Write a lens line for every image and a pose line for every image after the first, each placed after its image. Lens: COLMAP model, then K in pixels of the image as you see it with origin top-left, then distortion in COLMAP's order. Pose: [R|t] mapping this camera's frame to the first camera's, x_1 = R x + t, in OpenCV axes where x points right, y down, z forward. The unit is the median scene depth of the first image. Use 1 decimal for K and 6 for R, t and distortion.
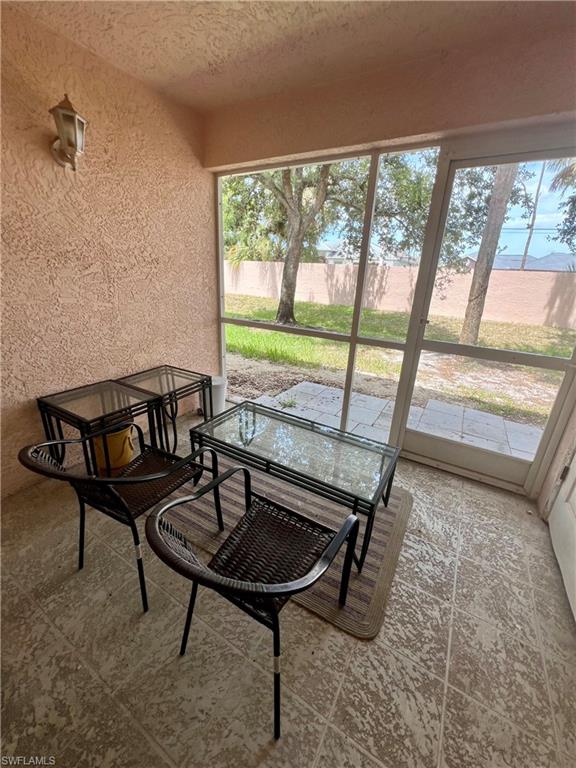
lens RADIAL K [[309.5, 0, 289.0], [0, 309.5, 383.2], [0, 0, 1]] dist [-0.002240, 0.000594]
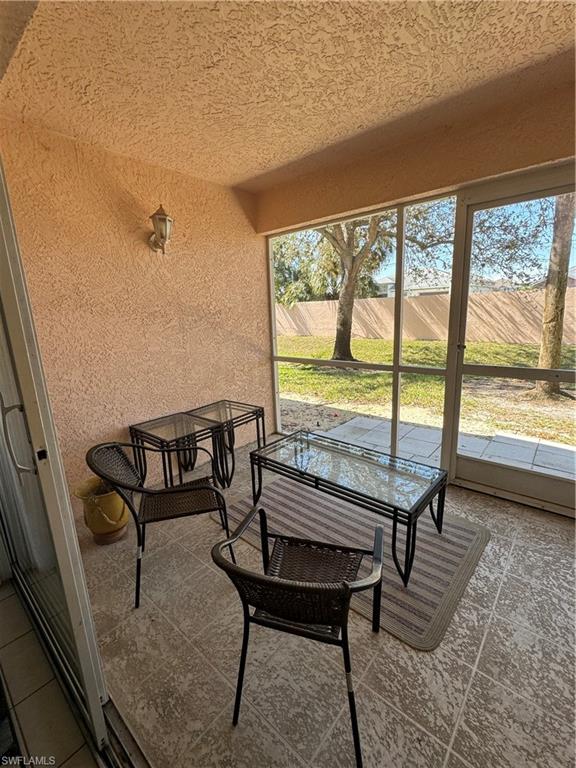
lens RADIAL K [[341.0, 0, 286.8], [0, 341.0, 383.8], [0, 0, 1]] dist [-0.003431, 0.000091]
pose [[0.981011, -0.044754, -0.188720, 0.080660], [0.018981, 0.990497, -0.136221, 0.079982], [0.193023, 0.130053, 0.972537, -0.248251]]
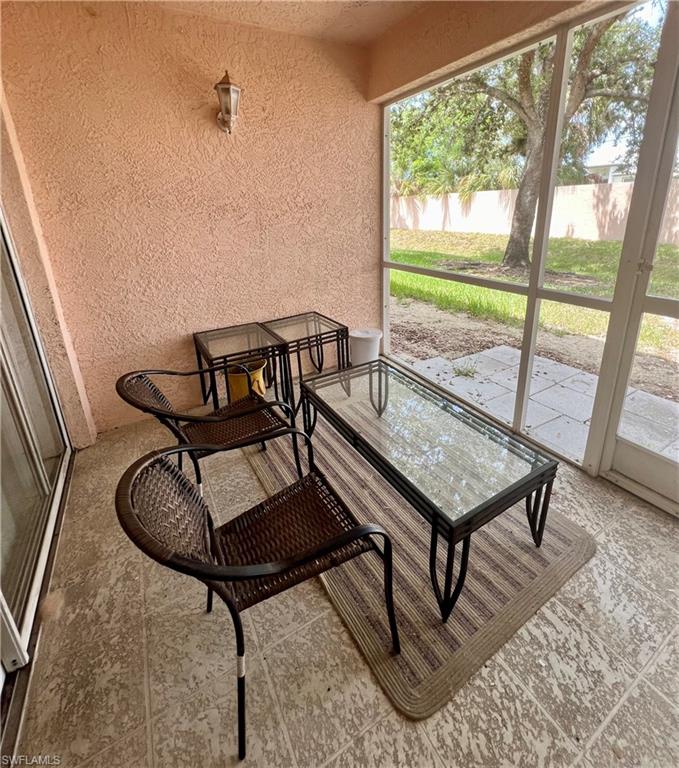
lens RADIAL K [[363.3, 0, 338.0], [0, 363.3, 314.4], [0, 0, 1]] dist [-0.002779, 0.000402]
pose [[0.866429, 0.065380, -0.495002, 0.311960], [-0.095323, 0.994815, -0.035453, -0.024596], [0.490117, 0.077903, 0.868169, 0.091945]]
